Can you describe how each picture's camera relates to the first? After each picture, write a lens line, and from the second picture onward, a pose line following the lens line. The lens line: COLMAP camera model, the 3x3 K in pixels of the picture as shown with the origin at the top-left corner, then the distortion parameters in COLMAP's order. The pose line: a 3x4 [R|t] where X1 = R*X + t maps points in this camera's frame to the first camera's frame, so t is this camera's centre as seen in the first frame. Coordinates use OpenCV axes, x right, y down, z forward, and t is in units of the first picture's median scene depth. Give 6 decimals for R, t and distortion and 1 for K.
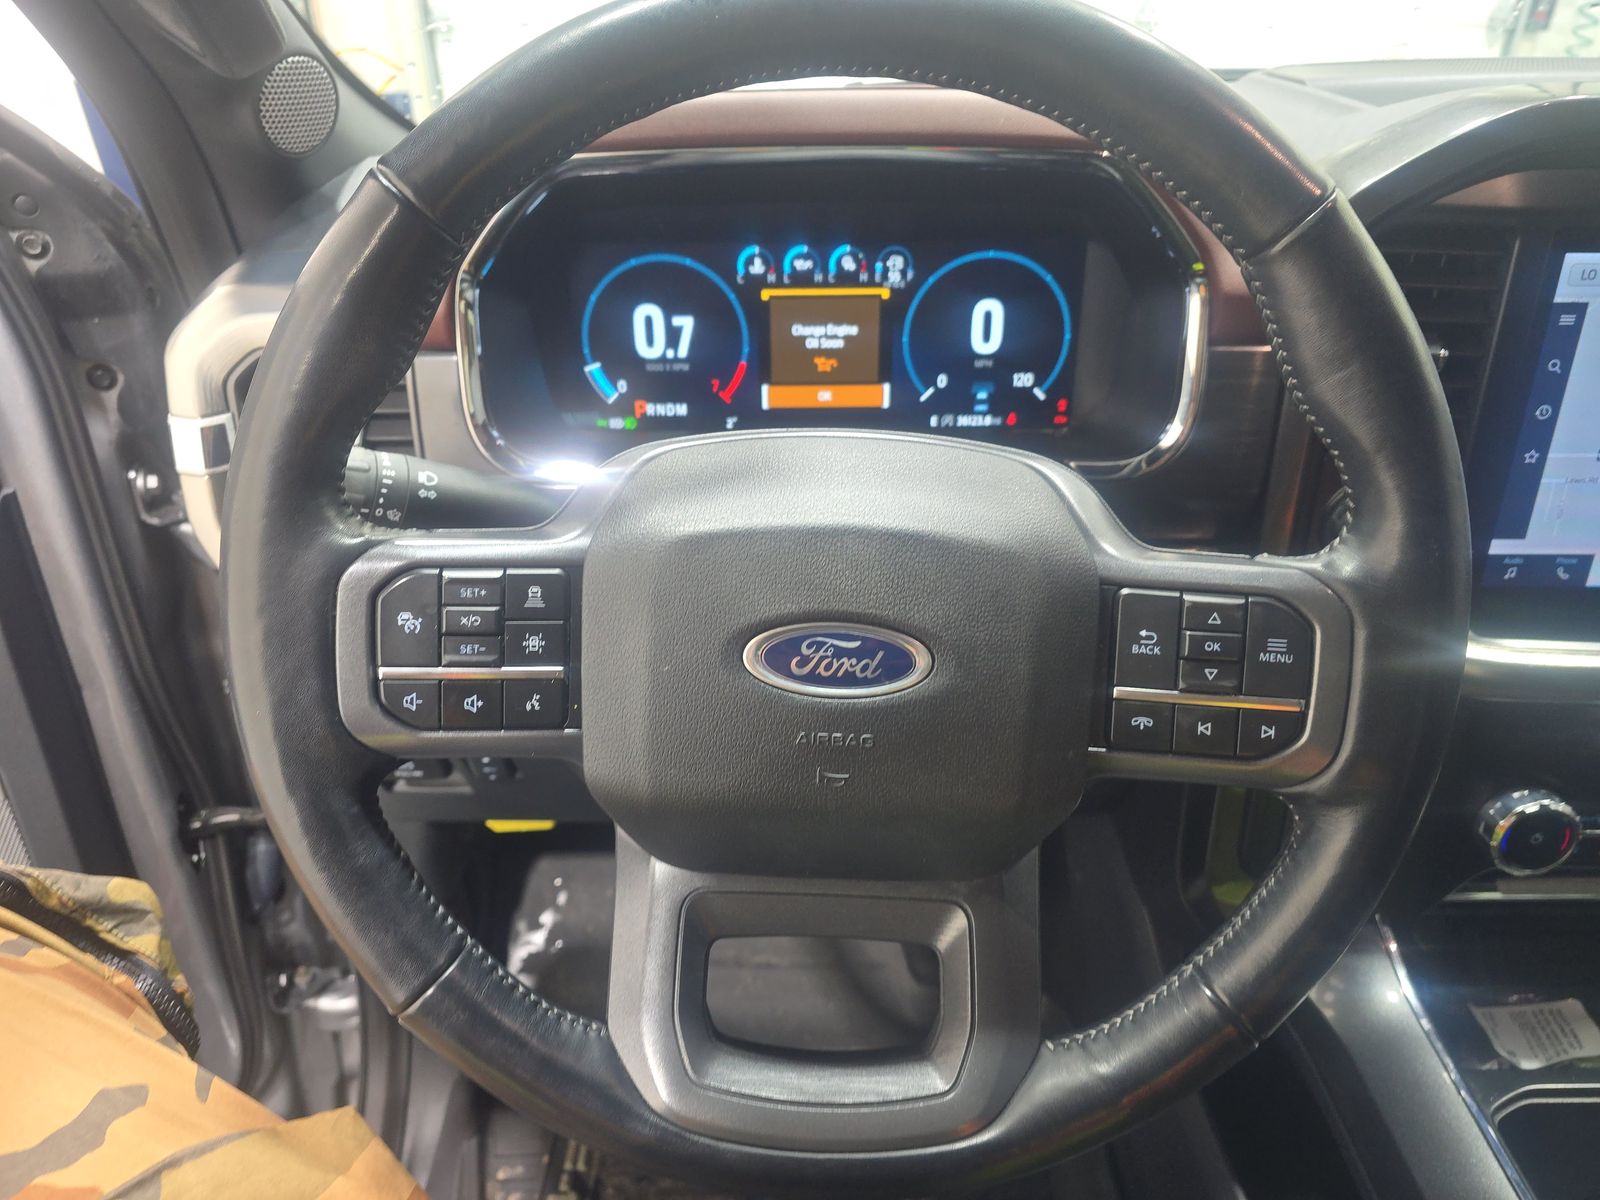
lens RADIAL K [[1052.9, 0, 795.1], [0, 1052.9, 606.1], [0, 0, 1]] dist [0.056827, -0.056368]
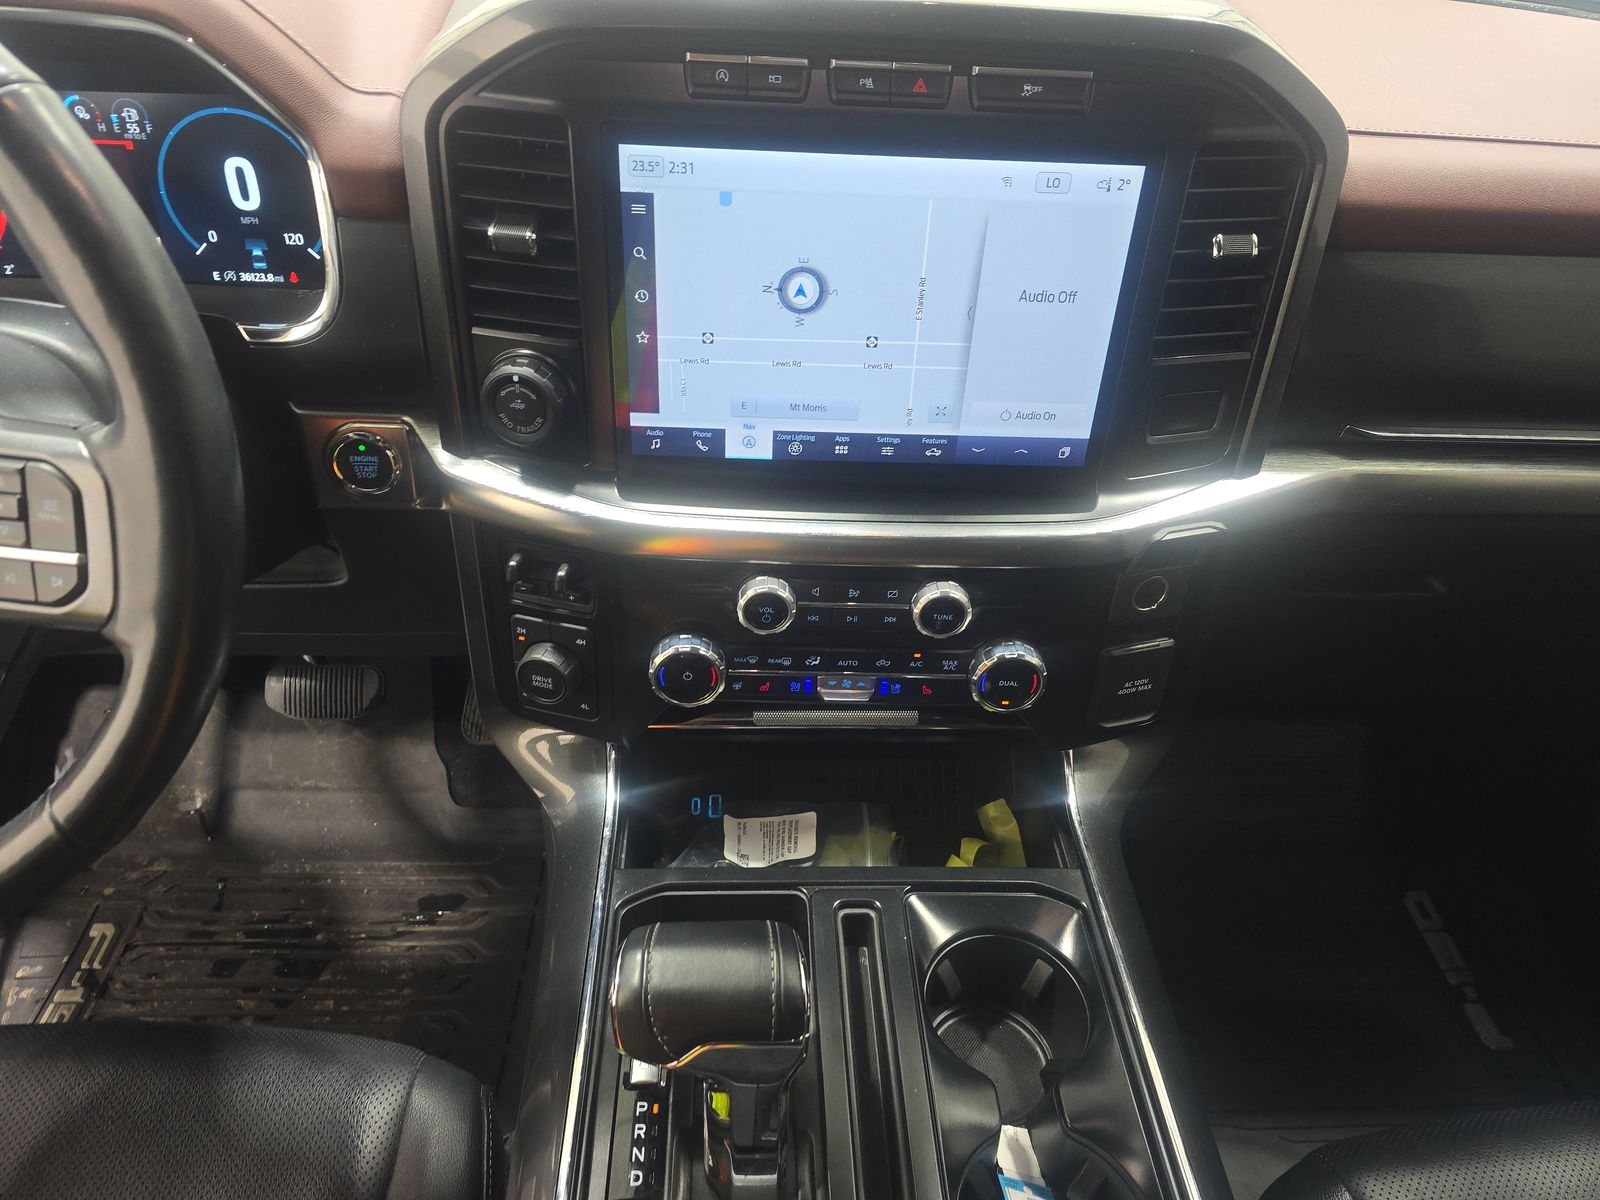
lens RADIAL K [[1052.9, 0, 795.1], [0, 1052.9, 606.1], [0, 0, 1]] dist [0.056827, -0.056368]
pose [[0.997866, 0.014797, 0.063591, 0.663552], [-0.023893, 0.989180, 0.144748, -0.023261], [-0.060761, -0.145958, 0.987423, -0.108754]]
